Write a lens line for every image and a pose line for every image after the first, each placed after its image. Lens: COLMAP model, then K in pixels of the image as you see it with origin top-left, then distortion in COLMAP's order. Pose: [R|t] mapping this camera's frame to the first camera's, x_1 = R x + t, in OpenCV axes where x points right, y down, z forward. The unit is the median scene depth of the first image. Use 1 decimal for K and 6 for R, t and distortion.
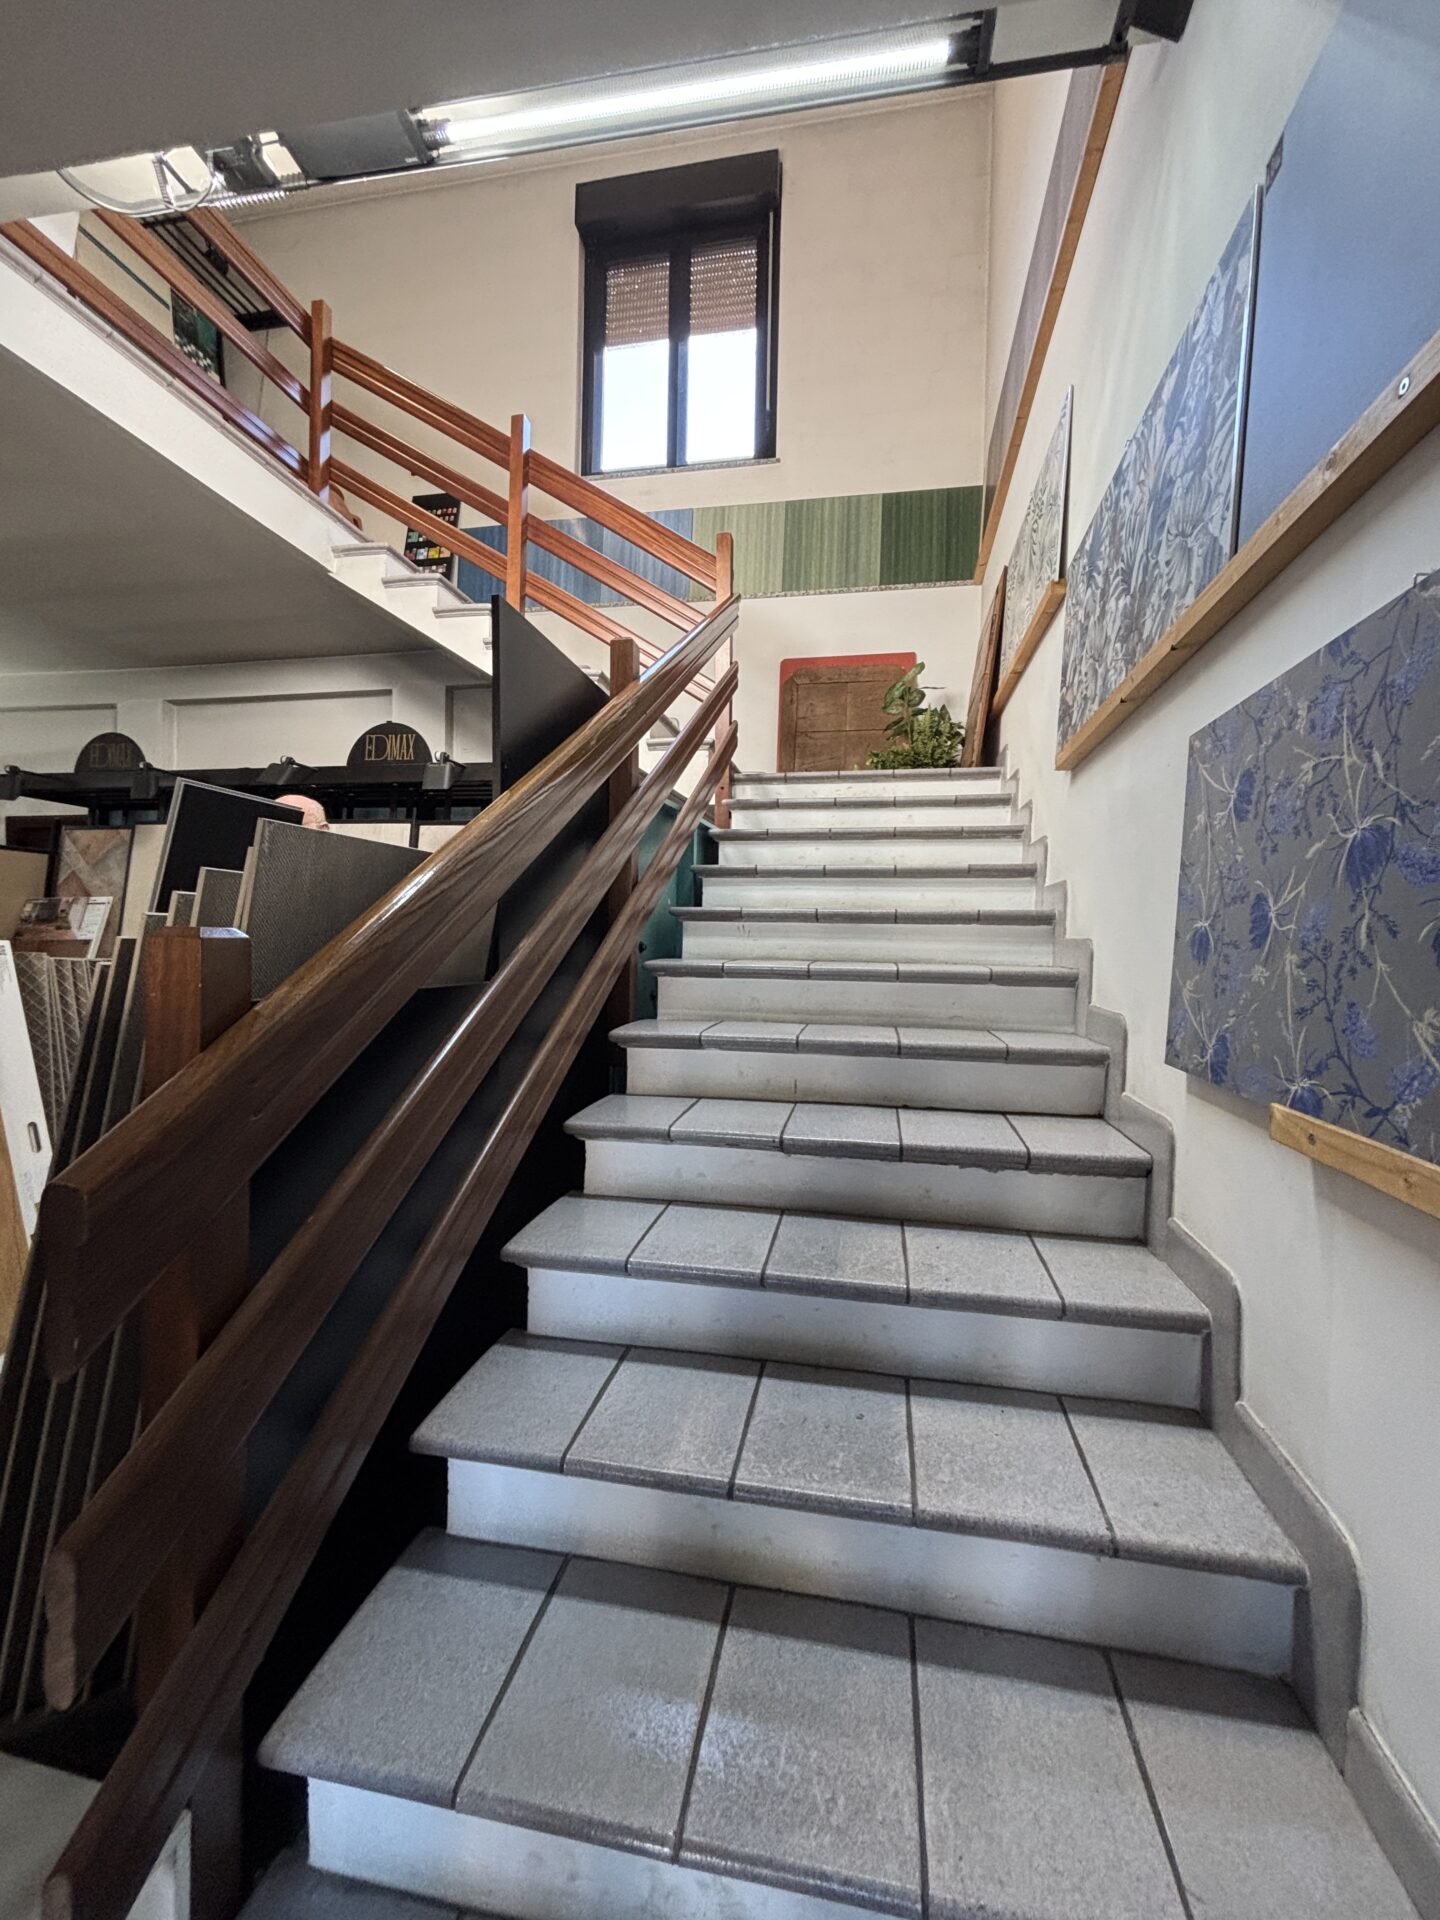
lens RADIAL K [[778.1, 0, 723.9], [0, 778.1, 962.7], [0, 0, 1]] dist [-0.014331, 0.007665]
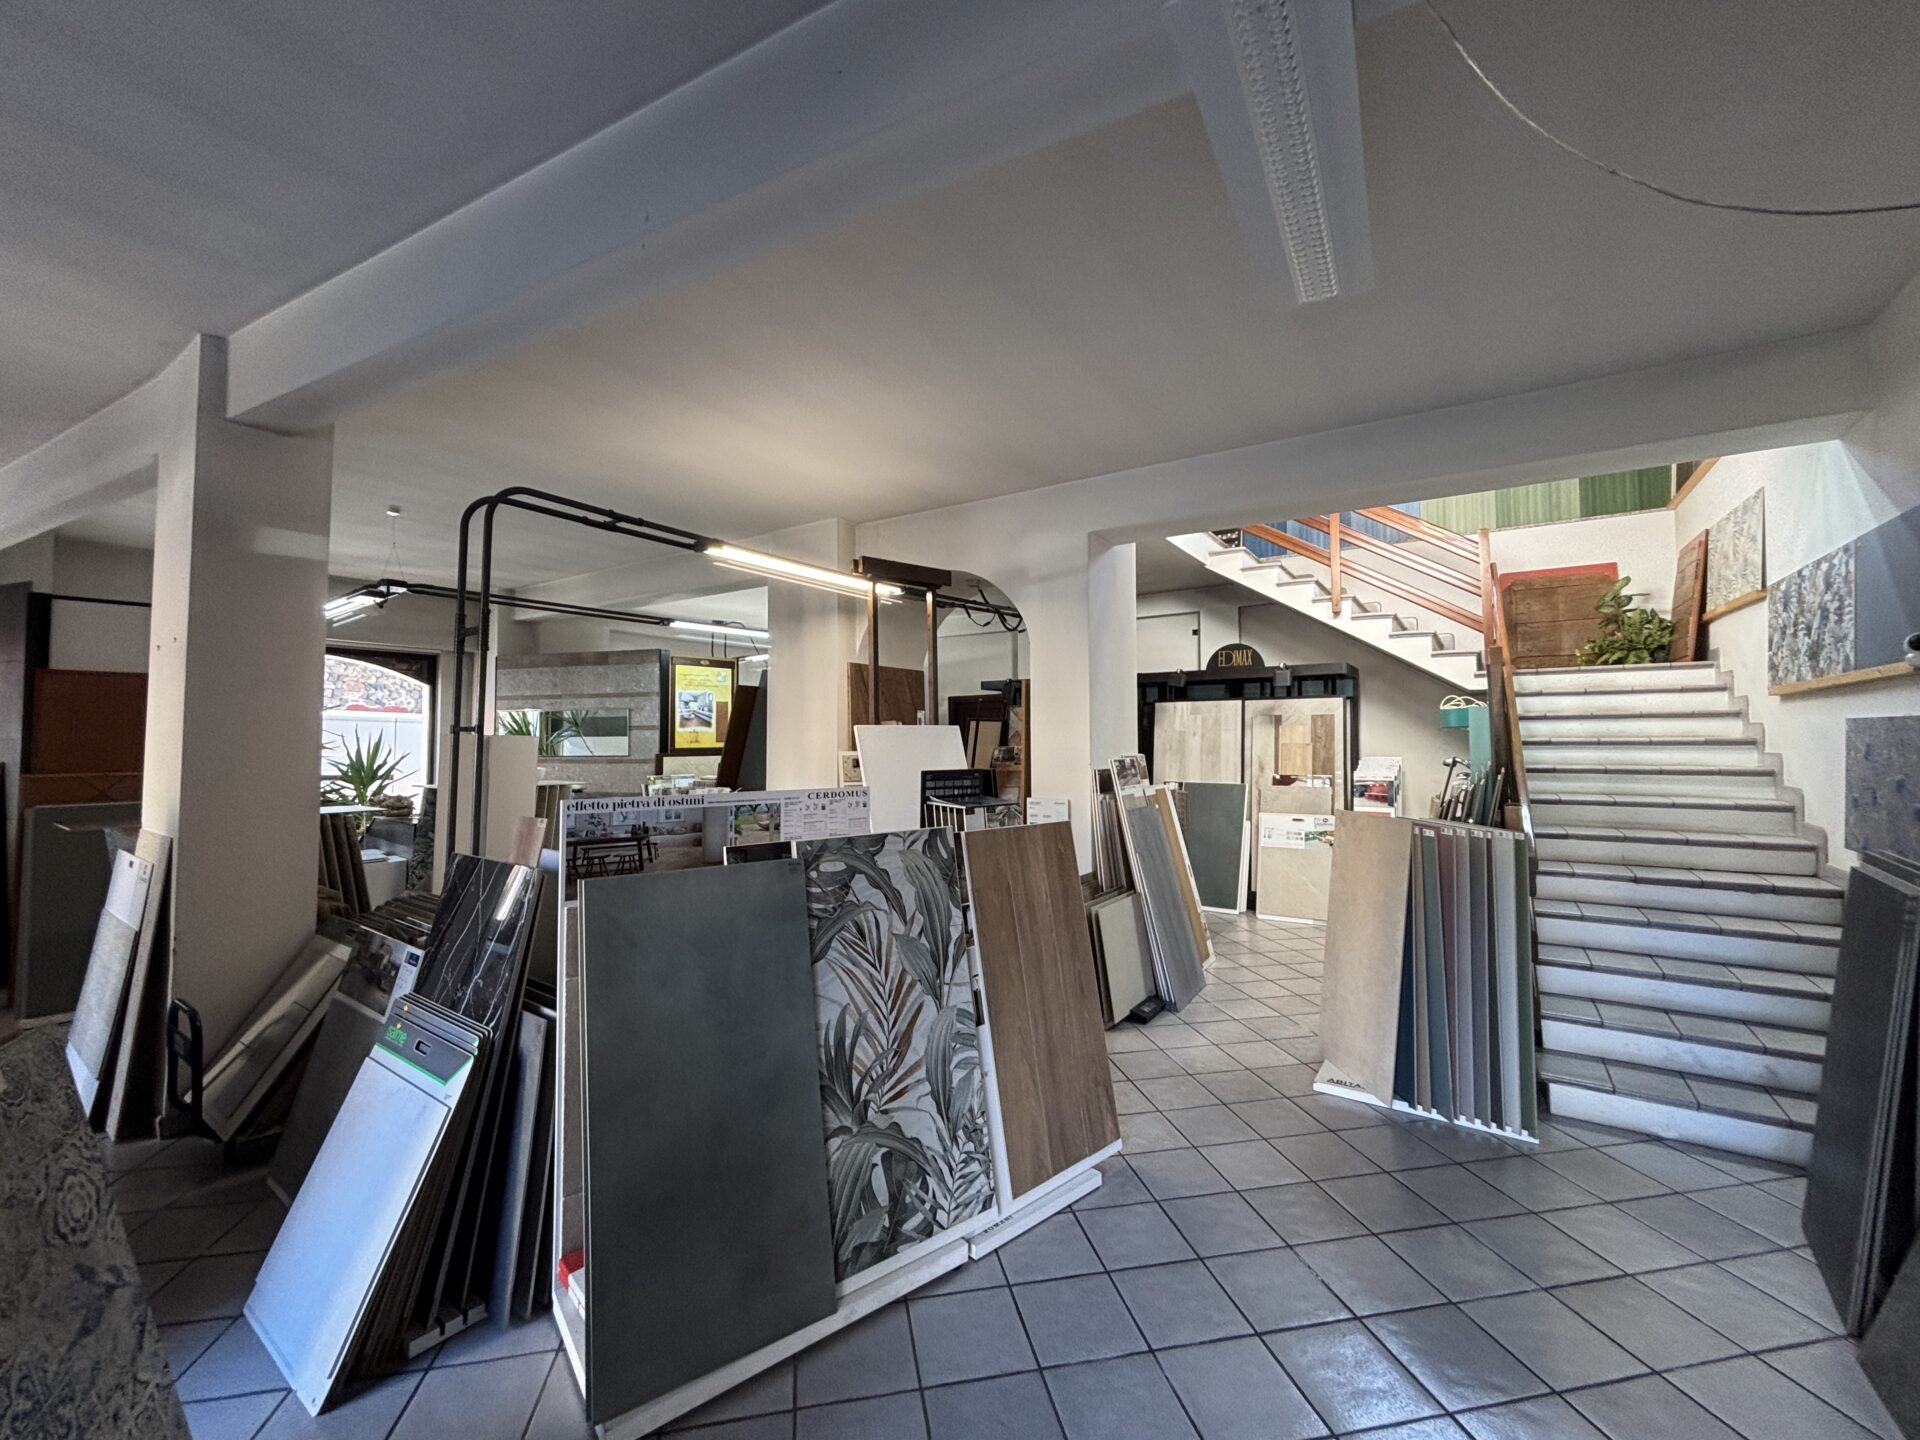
lens RADIAL K [[773.5, 0, 917.2], [0, 773.5, 701.7], [0, 0, 1]] dist [-0.016612, -0.000365]
pose [[0.911380, -0.040996, -0.409518, -0.530237], [0.010894, 0.997081, -0.075573, -0.087772], [0.411421, 0.064414, 0.909167, -1.143365]]
